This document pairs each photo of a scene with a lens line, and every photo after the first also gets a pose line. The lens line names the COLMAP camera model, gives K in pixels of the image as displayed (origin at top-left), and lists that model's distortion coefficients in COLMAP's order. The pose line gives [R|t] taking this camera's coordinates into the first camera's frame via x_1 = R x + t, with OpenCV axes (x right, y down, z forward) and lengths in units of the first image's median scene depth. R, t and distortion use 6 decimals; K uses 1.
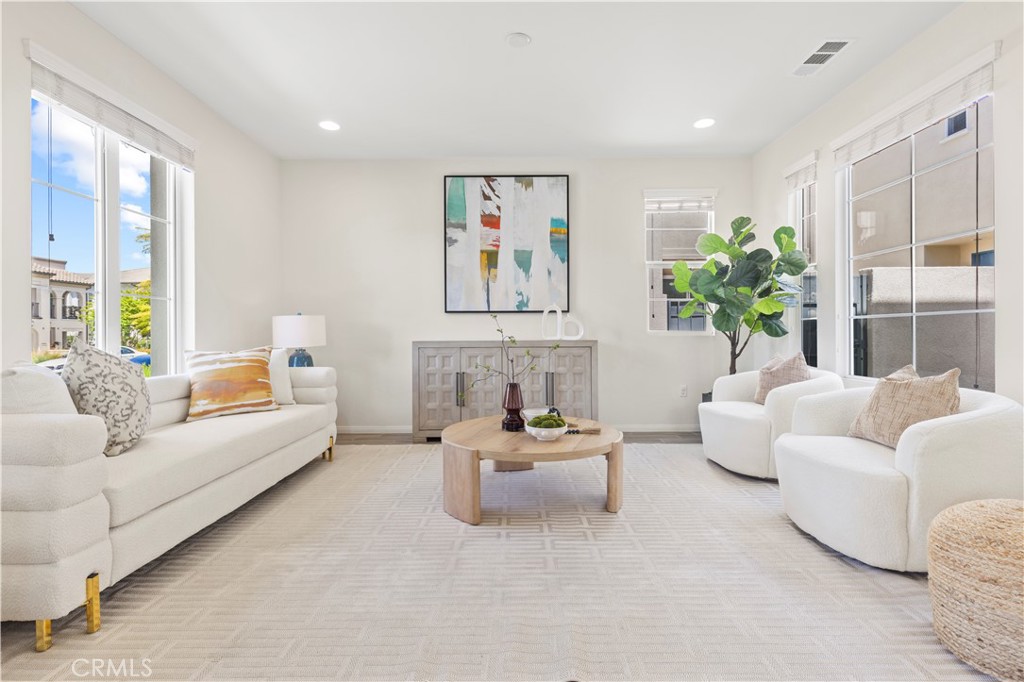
lens RADIAL K [[463.3, 0, 515.7], [0, 463.3, 332.7], [0, 0, 1]] dist [0.006776, -0.001587]
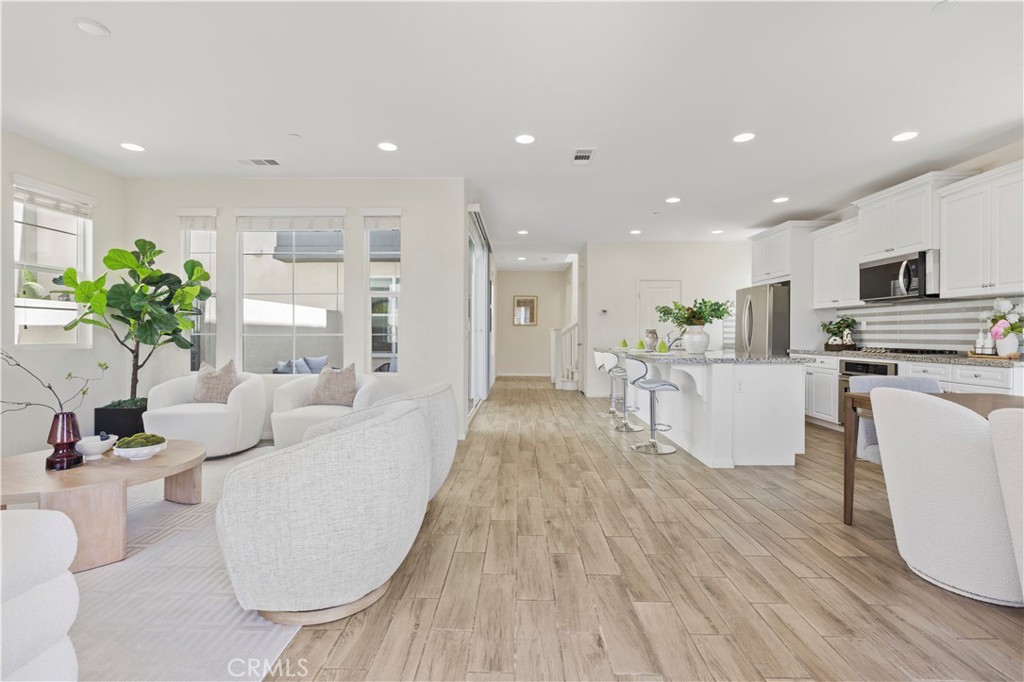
lens RADIAL K [[463.3, 0, 513.2], [0, 463.3, 335.2], [0, 0, 1]] dist [0.006776, -0.001587]
pose [[0.014597, 0.003275, 0.999888, -0.535585], [-0.003051, 0.999990, -0.003231, -0.020764], [-0.999889, -0.003003, 0.014607, 0.104380]]
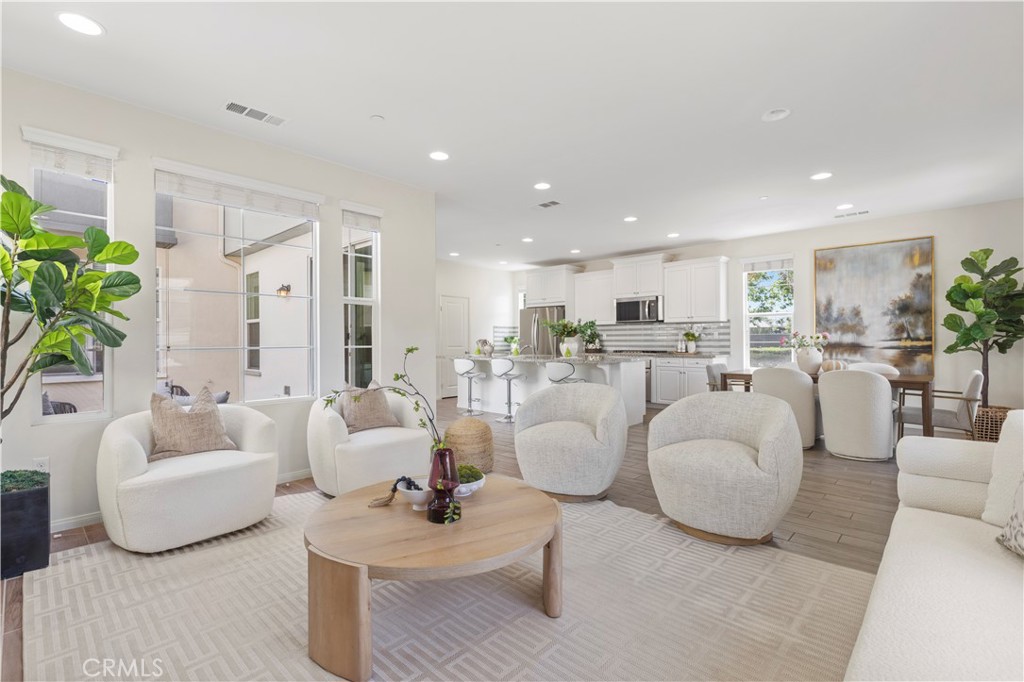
lens RADIAL K [[463.3, 0, 510.6], [0, 463.3, 340.4], [0, 0, 1]] dist [0.006776, -0.001587]
pose [[-0.727866, 0.010504, 0.685639, -0.346980], [0.008949, 0.999943, -0.005819, -0.029690], [-0.685661, 0.001900, -0.727919, 0.899150]]
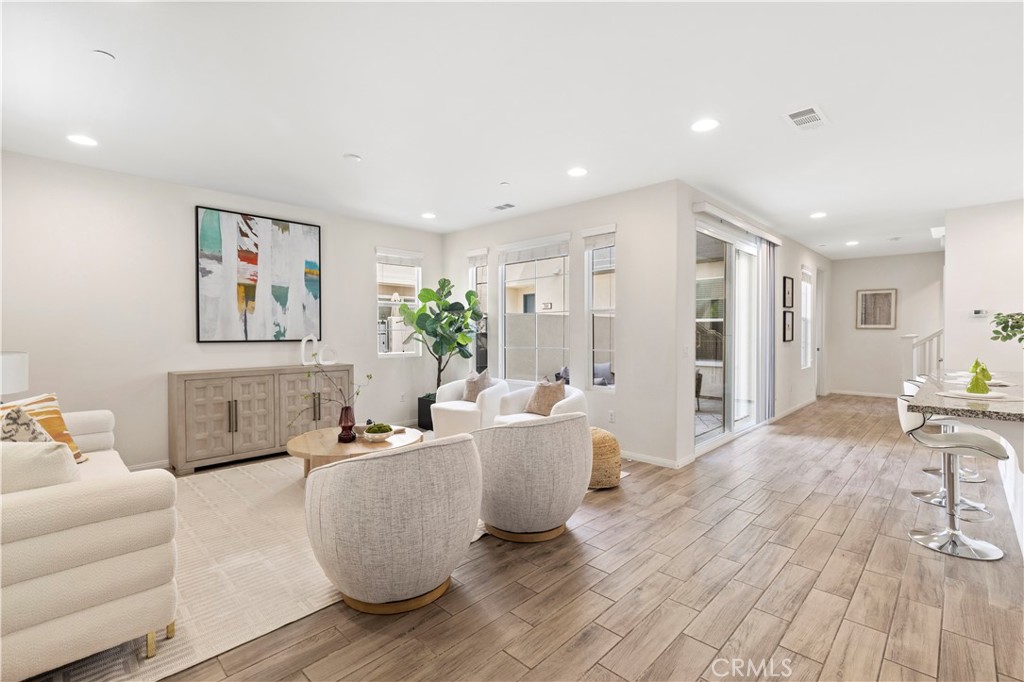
lens RADIAL K [[463.3, 0, 509.4], [0, 463.3, 336.7], [0, 0, 1]] dist [0.006776, -0.001587]
pose [[0.696377, -0.004613, 0.717661, -0.405663], [-0.001630, 0.999967, 0.008010, -0.065241], [-0.717674, -0.006747, 0.696347, -0.184796]]
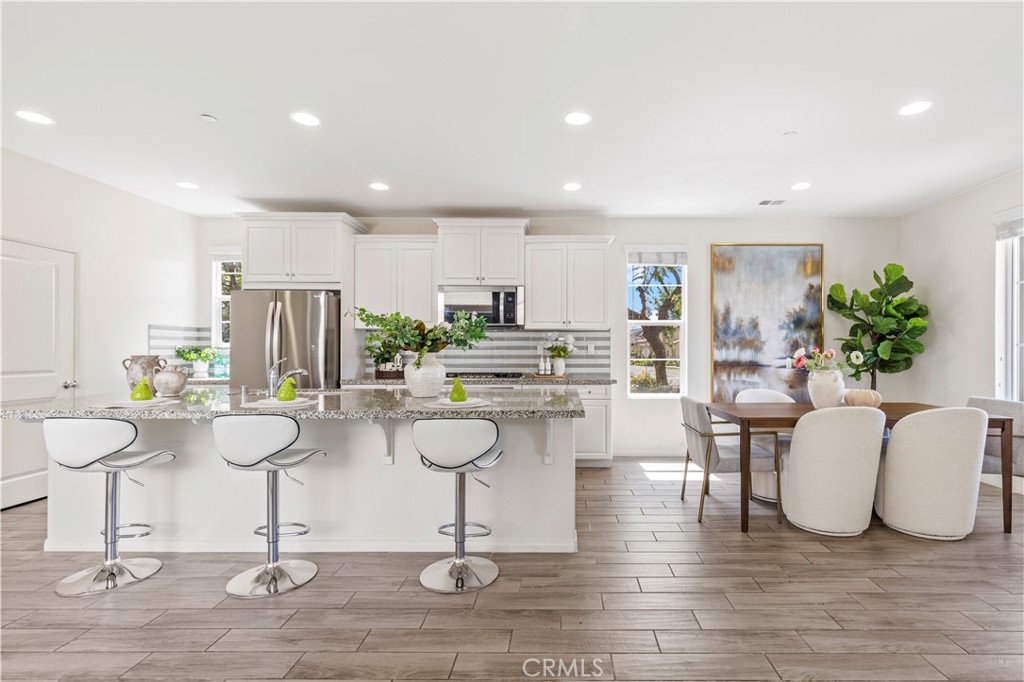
lens RADIAL K [[478.6, 0, 558.2], [0, 478.6, 350.5], [0, 0, 1]] dist [0.004507, -0.000610]
pose [[-0.999970, 0.005178, 0.005743, 0.331190], [0.005168, 0.999985, -0.001754, -0.047390], [-0.005752, -0.001725, -0.999982, 0.387235]]
